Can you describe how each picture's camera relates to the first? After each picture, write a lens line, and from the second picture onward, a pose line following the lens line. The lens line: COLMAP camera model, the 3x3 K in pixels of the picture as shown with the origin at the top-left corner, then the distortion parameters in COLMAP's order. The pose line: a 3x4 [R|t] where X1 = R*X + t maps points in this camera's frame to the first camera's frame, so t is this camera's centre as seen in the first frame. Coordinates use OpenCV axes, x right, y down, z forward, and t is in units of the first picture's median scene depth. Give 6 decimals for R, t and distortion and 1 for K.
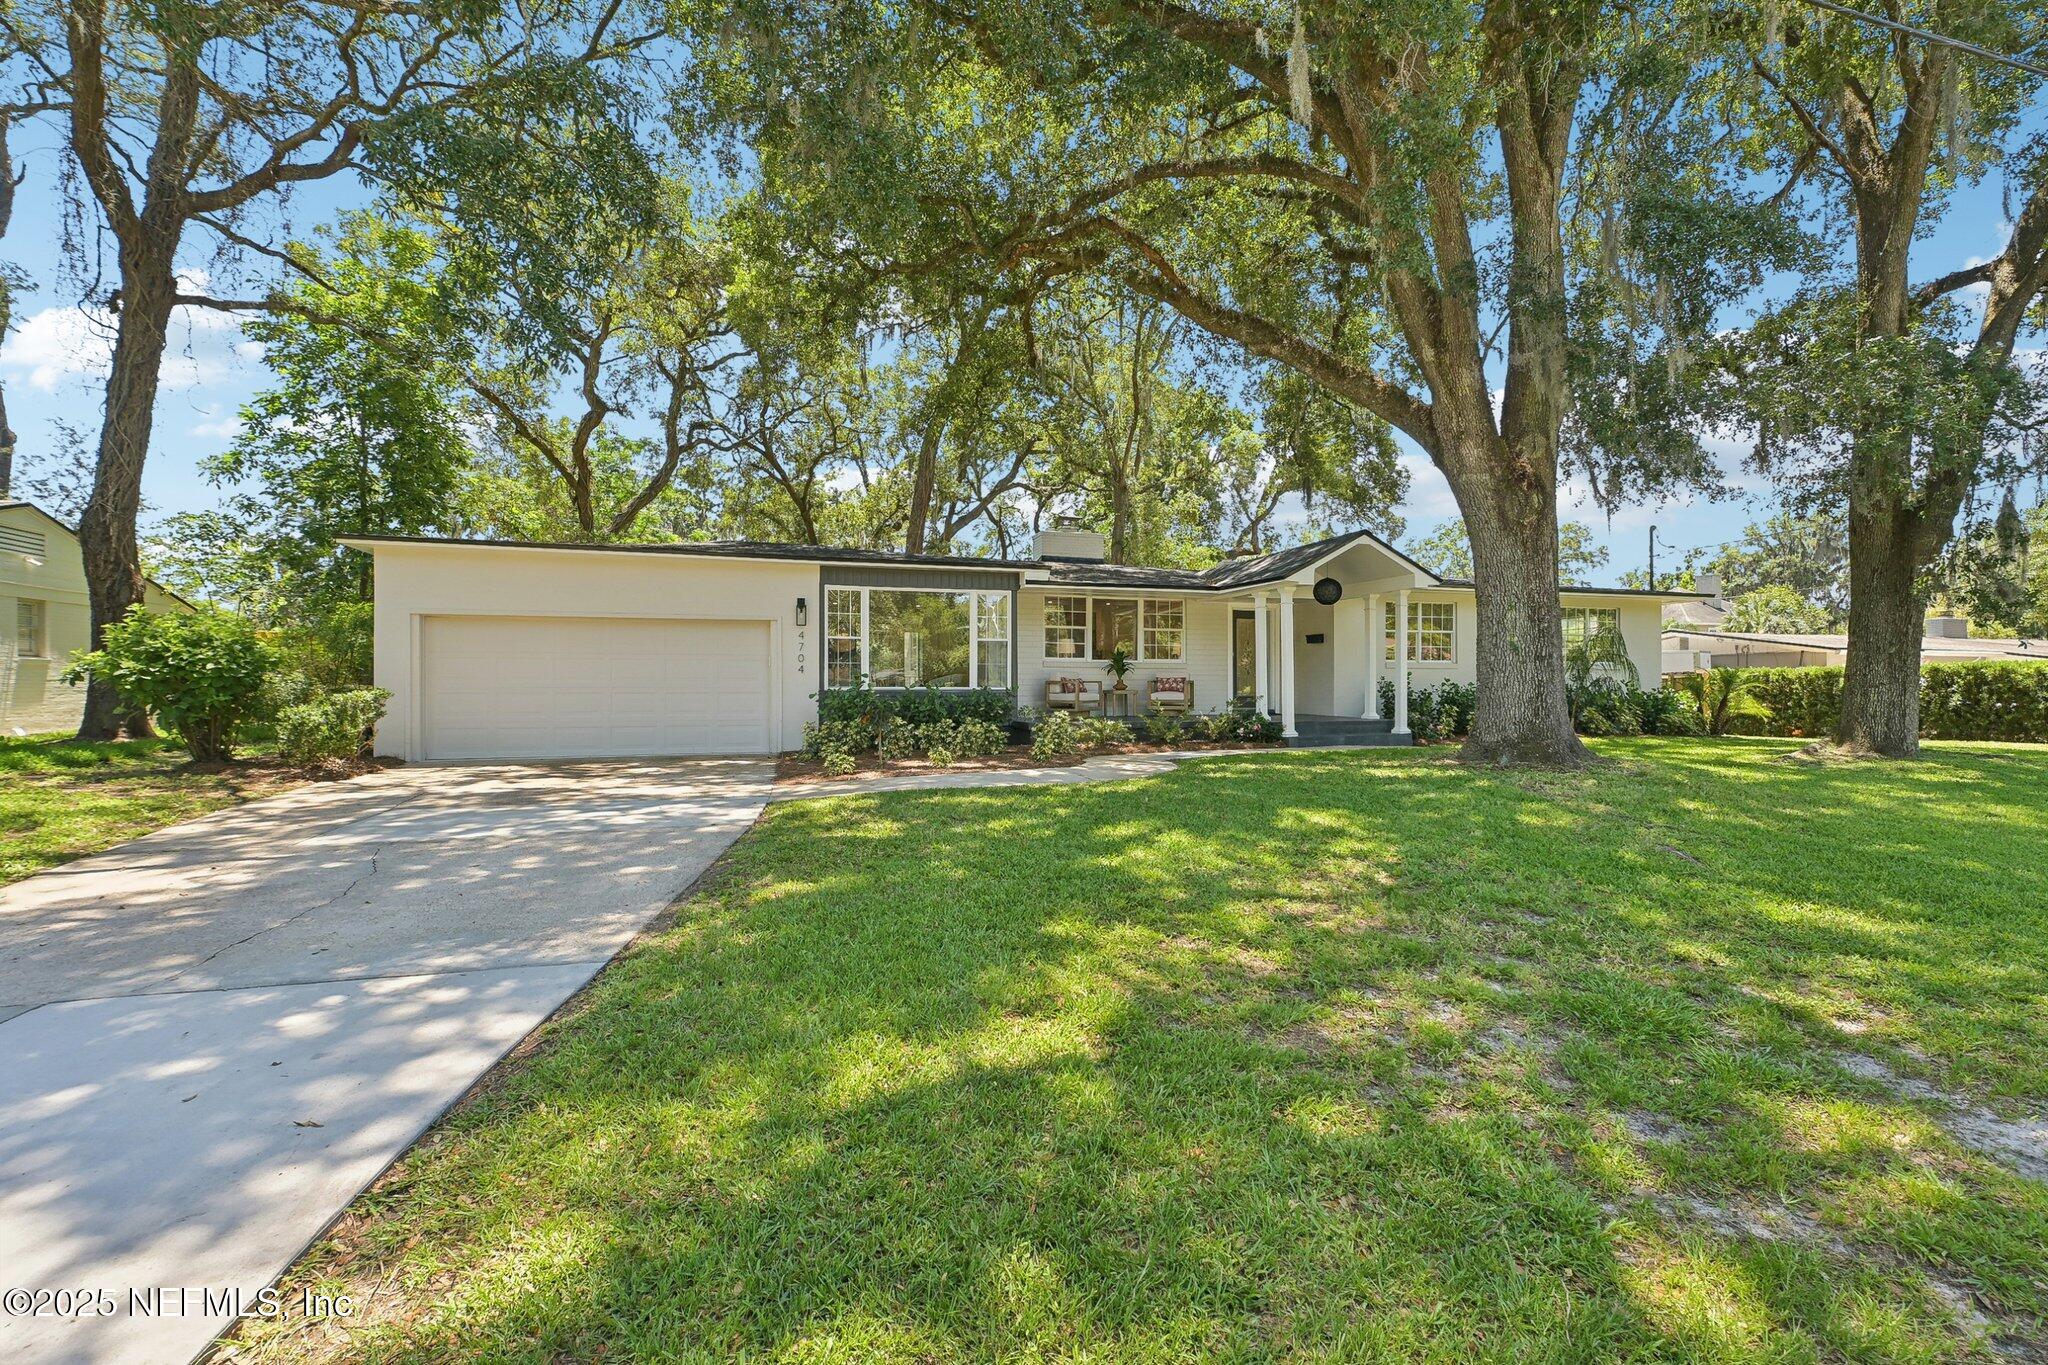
lens RADIAL K [[926.9, 0, 1025.2], [0, 926.9, 681.9], [0, 0, 1]] dist [0.013402, -0.001122]
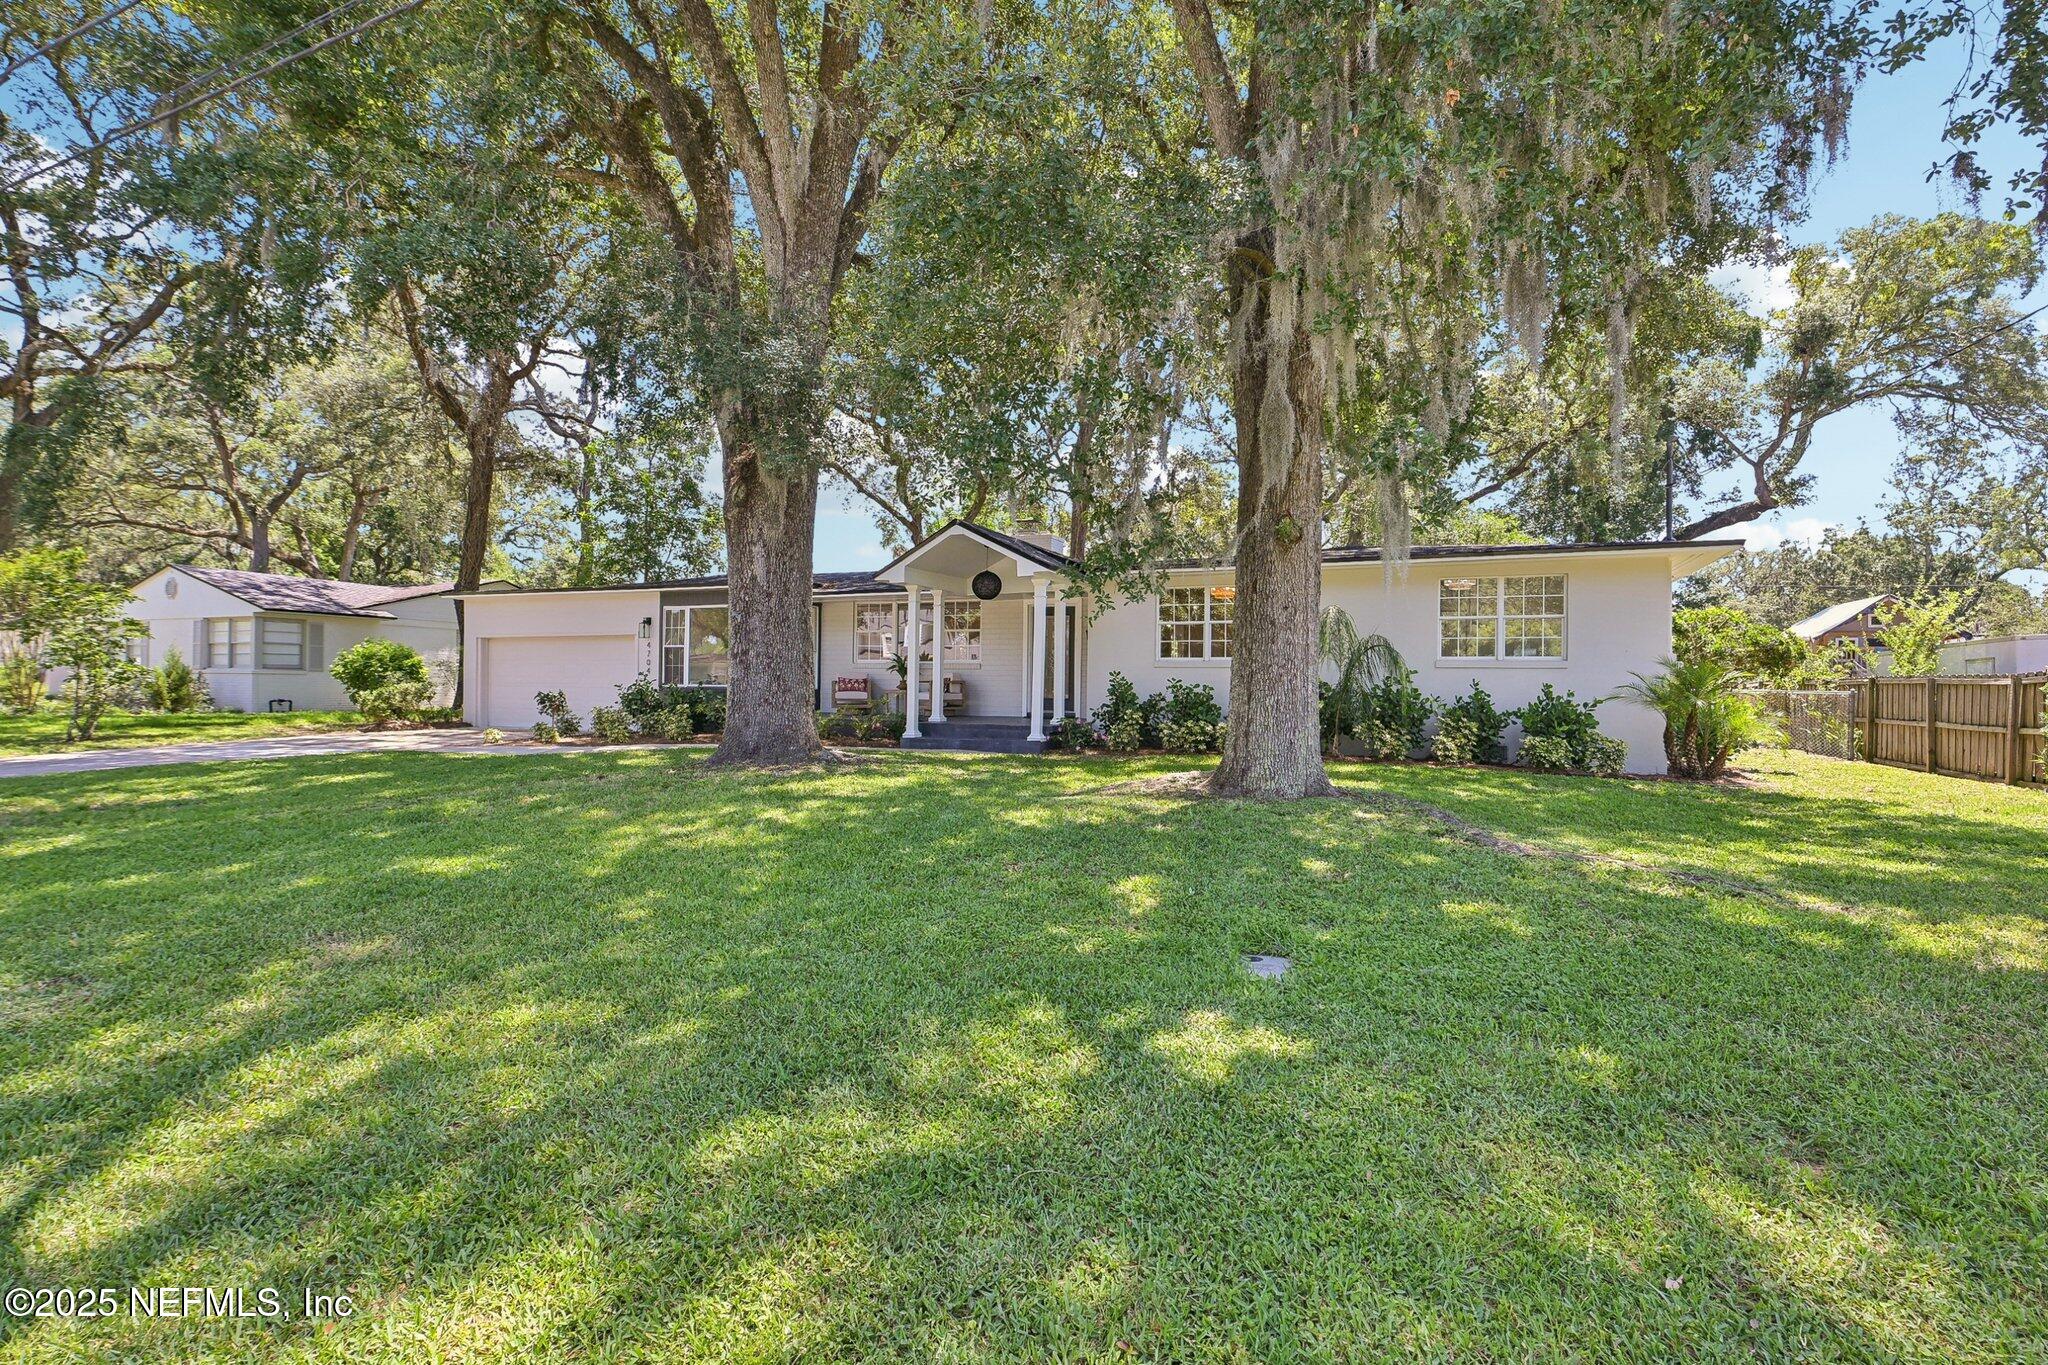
lens RADIAL K [[926.9, 0, 1038.4], [0, 926.9, 680.0], [0, 0, 1]] dist [0.013402, -0.001122]
pose [[0.763145, 0.003739, -0.646216, 0.937131], [-0.007446, 0.999968, -0.003007, 0.000050], [0.646184, 0.007106, 0.763149, 0.308084]]
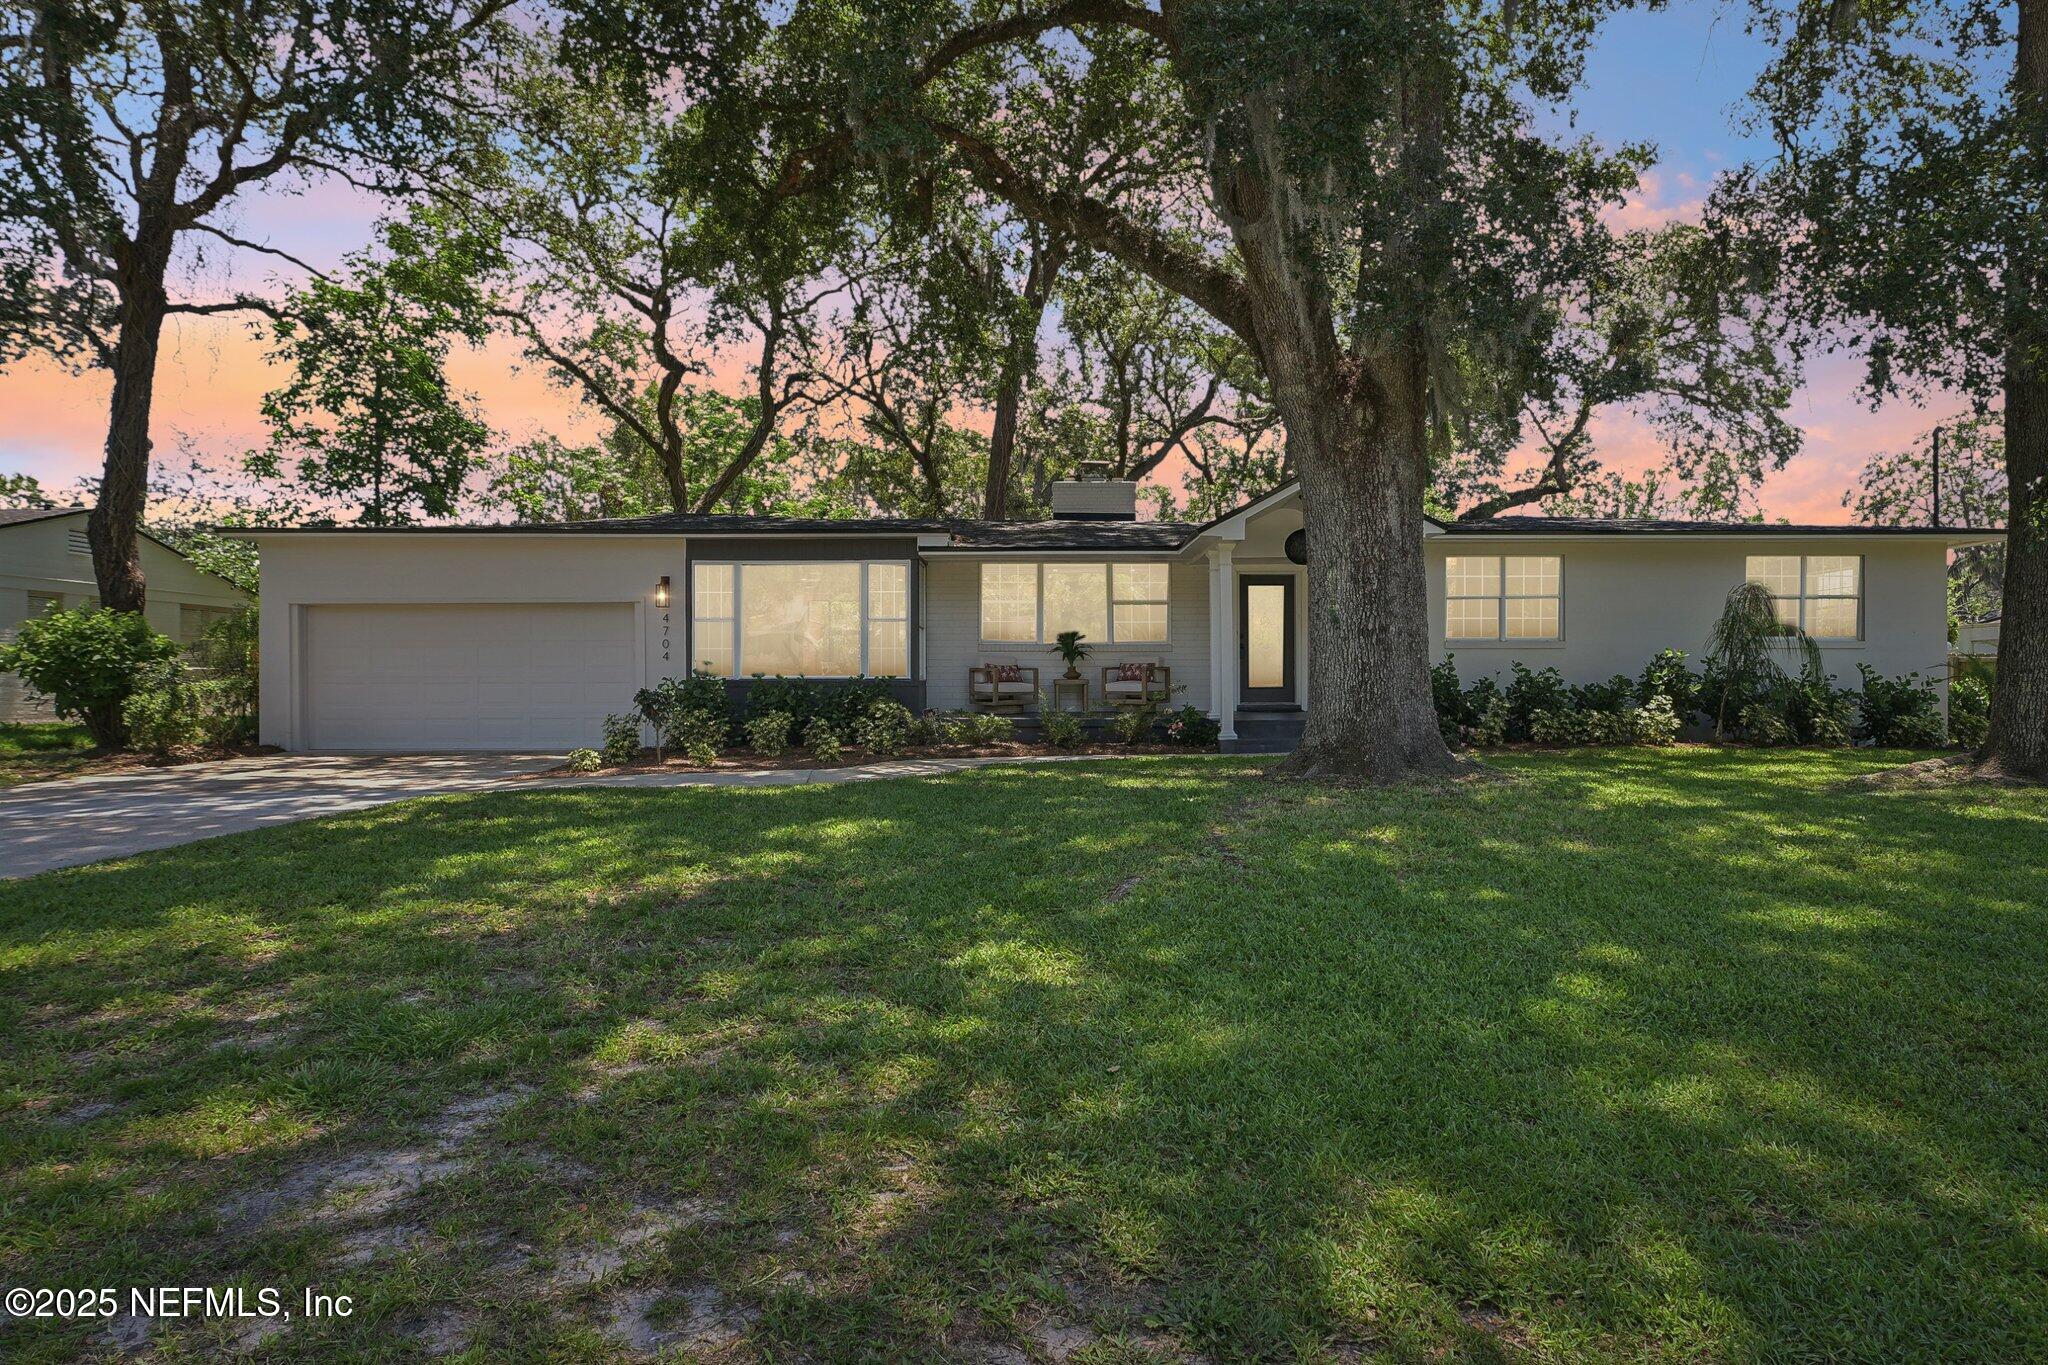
lens RADIAL K [[1172.9, 0, 1019.8], [0, 1172.9, 683.6], [0, 0, 1]] dist [0.005285, 0.001404]
pose [[0.953540, -0.000859, -0.301264, 0.377410], [0.003919, 0.999947, 0.009552, 0.003028], [0.301240, -0.010289, 0.953493, 0.023568]]
